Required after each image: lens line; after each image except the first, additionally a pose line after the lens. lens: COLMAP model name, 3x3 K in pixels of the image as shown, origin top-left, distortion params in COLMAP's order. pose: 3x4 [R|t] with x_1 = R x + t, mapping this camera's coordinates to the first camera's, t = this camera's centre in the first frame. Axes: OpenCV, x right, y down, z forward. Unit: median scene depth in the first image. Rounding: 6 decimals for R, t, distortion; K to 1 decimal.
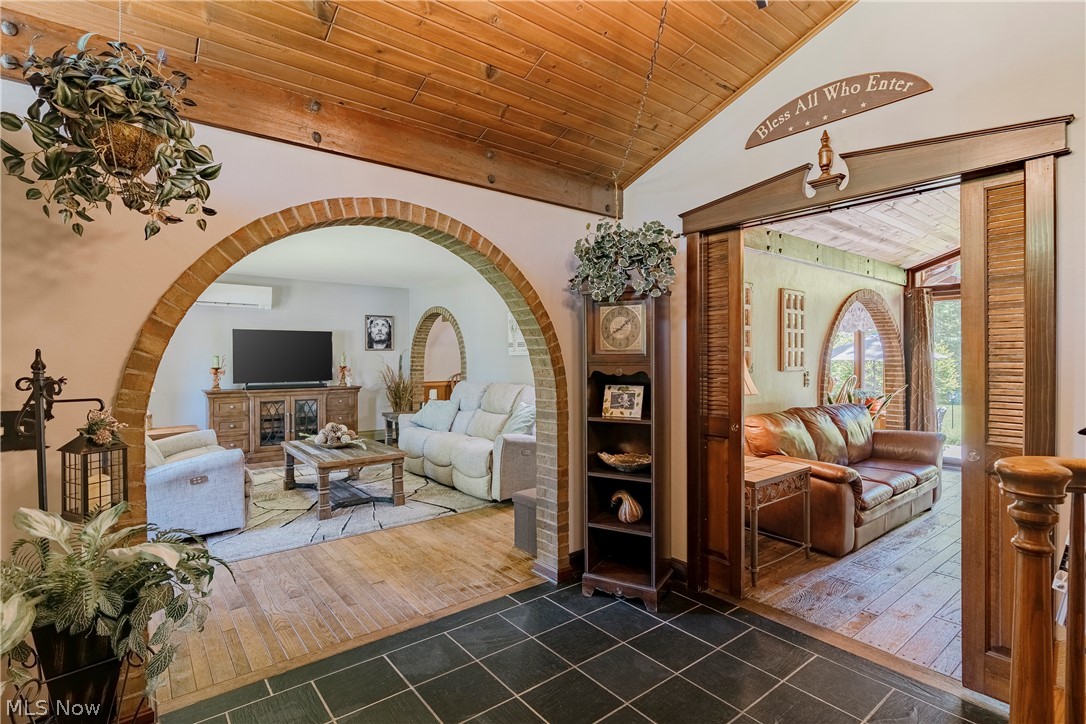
lens RADIAL K [[522.1, 0, 539.5], [0, 522.1, 364.8], [0, 0, 1]] dist [-0.007700, 0.002349]
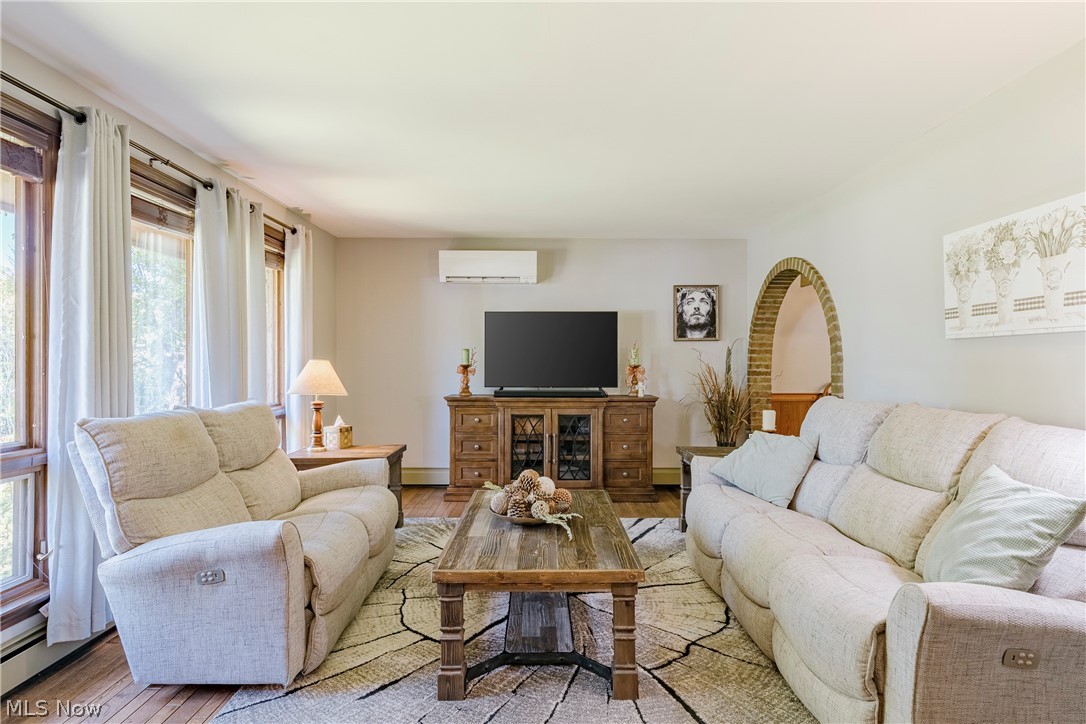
lens RADIAL K [[571.5, 0, 557.8], [0, 571.5, 359.7], [0, 0, 1]] dist [-0.003835, -0.000178]
pose [[0.795245, 0.000617, -0.606287, -0.029317], [-0.011678, 0.999830, -0.014300, 0.008594], [0.606175, 0.018452, 0.795117, 0.455481]]
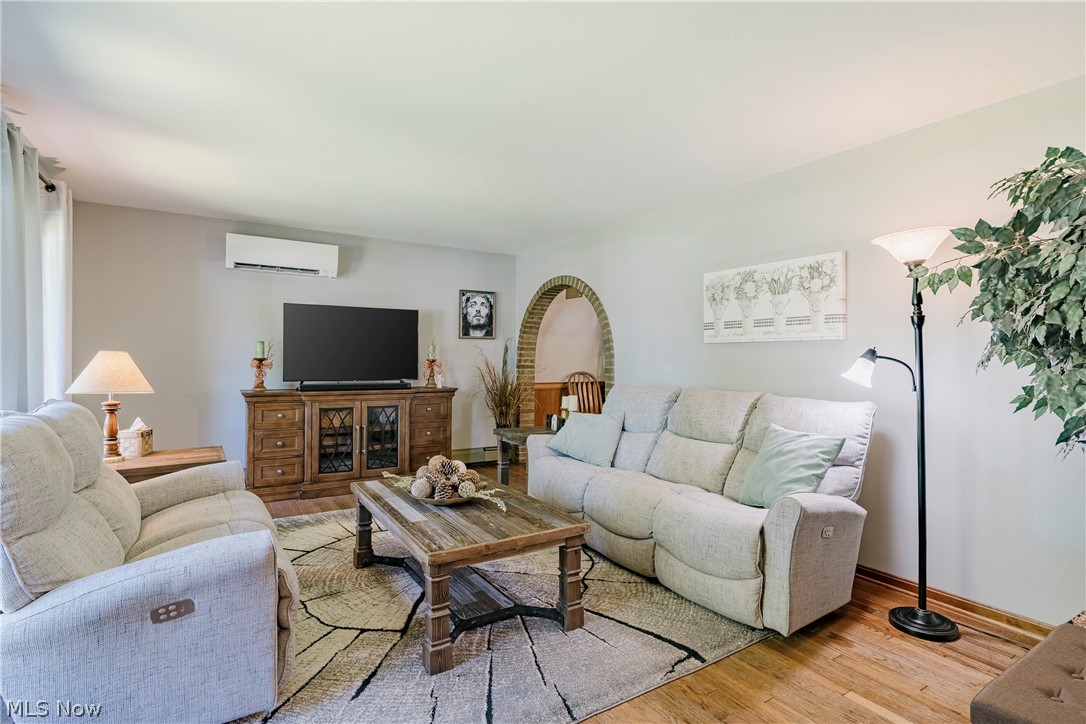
lens RADIAL K [[522.1, 0, 531.5], [0, 522.1, 361.1], [0, 0, 1]] dist [-0.007700, 0.002349]
pose [[0.993523, 0.011846, -0.113009, -0.191558], [-0.012902, 0.999880, -0.008622, 0.011139], [0.112893, 0.010024, 0.993557, 0.366795]]
